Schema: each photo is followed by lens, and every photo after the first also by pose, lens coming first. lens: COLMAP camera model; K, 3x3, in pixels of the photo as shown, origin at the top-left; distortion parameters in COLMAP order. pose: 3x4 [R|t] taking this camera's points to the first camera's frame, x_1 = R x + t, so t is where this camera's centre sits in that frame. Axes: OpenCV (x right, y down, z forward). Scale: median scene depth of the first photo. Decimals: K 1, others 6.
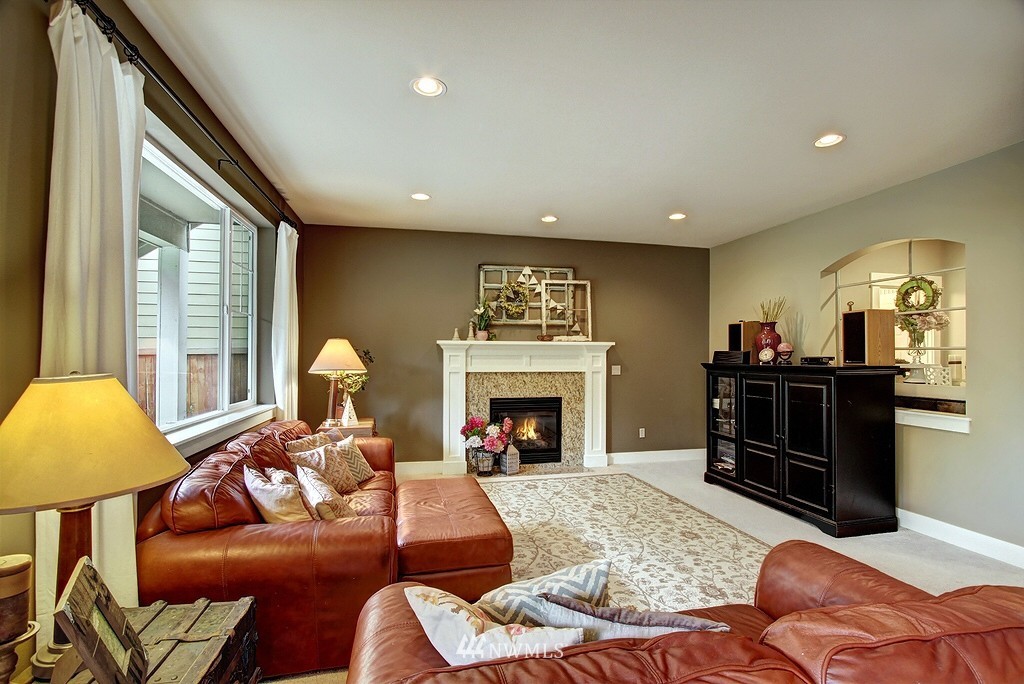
lens RADIAL K [[467.5, 0, 517.8], [0, 467.5, 352.5], [0, 0, 1]] dist [-0.013789, 0.000443]
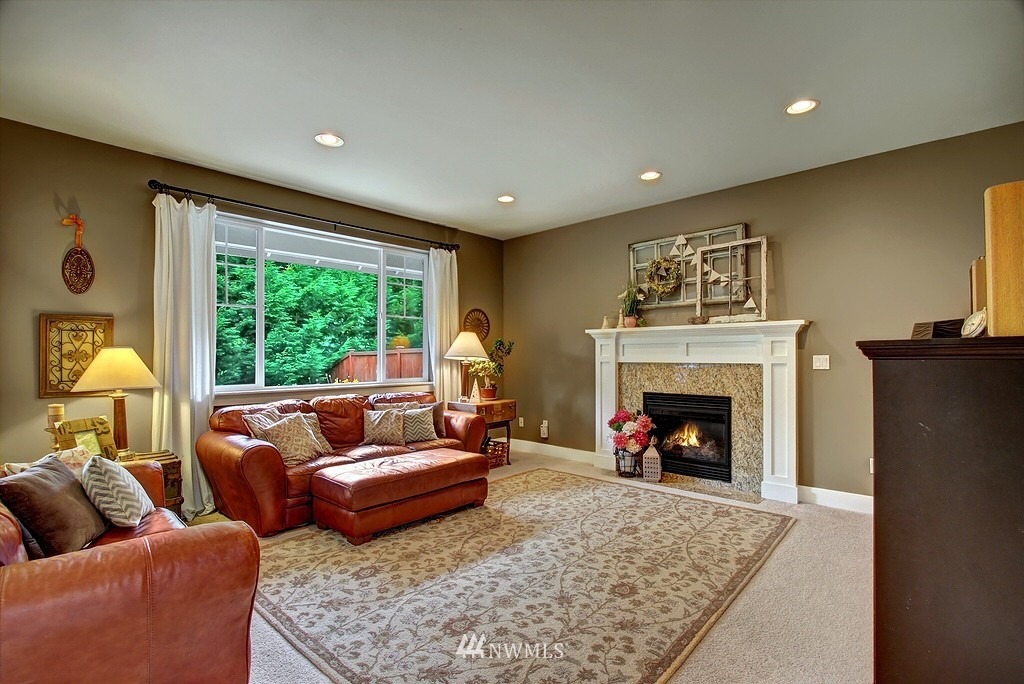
lens RADIAL K [[467.5, 0, 517.8], [0, 467.5, 352.5], [0, 0, 1]] dist [-0.013789, 0.000443]
pose [[0.571771, -0.009758, -0.820355, 0.544128], [0.009795, 0.999939, -0.005067, 0.025052], [0.820355, -0.005138, 0.571832, 0.301864]]
